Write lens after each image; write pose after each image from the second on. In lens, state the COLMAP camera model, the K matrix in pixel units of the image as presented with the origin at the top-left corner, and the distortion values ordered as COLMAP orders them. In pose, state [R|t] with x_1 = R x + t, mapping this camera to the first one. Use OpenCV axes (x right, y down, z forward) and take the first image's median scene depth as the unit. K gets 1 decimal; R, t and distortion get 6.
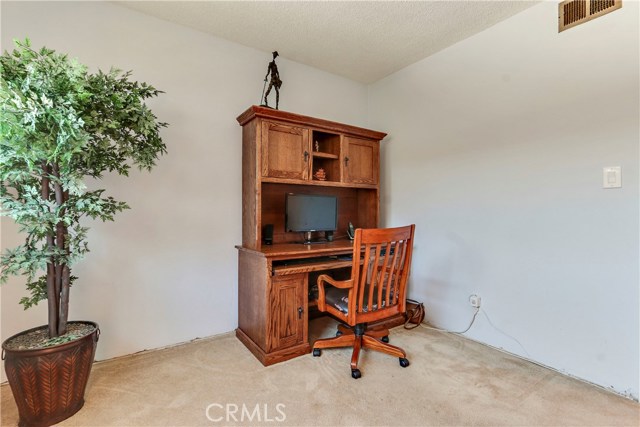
lens RADIAL K [[306.6, 0, 318.3], [0, 306.6, 210.2], [0, 0, 1]] dist [-0.001324, -0.020897]
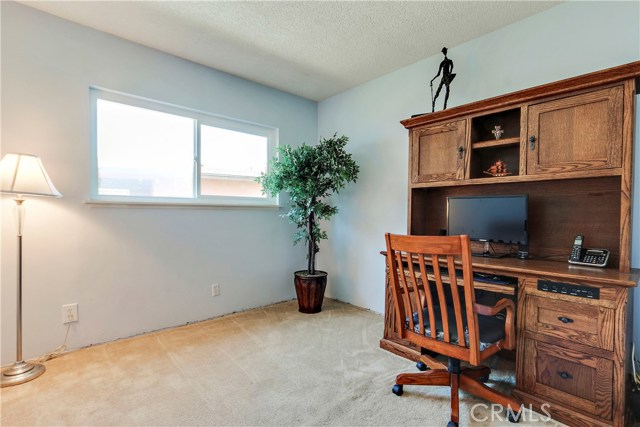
lens RADIAL K [[299.2, 0, 318.0], [0, 299.2, 223.1], [0, 0, 1]] dist [0.001433, 0.001250]
pose [[0.152296, 0.026032, -0.987992, 0.732221], [-0.004641, 0.999661, 0.025624, 0.003261], [0.988324, 0.000682, 0.152365, 0.472309]]
